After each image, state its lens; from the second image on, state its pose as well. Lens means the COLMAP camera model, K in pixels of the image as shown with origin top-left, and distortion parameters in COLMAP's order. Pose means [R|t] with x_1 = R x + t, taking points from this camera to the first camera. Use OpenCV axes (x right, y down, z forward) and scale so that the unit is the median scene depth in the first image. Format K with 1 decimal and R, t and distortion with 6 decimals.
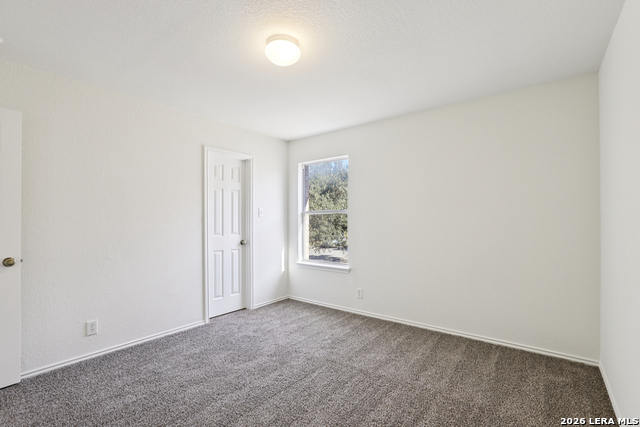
lens RADIAL K [[294.0, 0, 323.2], [0, 294.0, 217.9], [0, 0, 1]] dist [-0.016502, 0.002609]
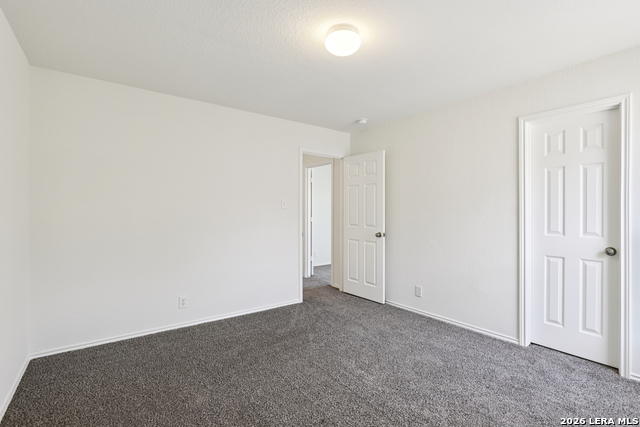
lens RADIAL K [[294.0, 0, 320.9], [0, 294.0, 213.1], [0, 0, 1]] dist [-0.016502, 0.002609]
pose [[-0.255353, 0.014333, -0.966742, 0.477457], [0.012284, 0.999858, 0.011579, -0.006797], [0.966770, -0.008919, -0.255493, 0.676392]]
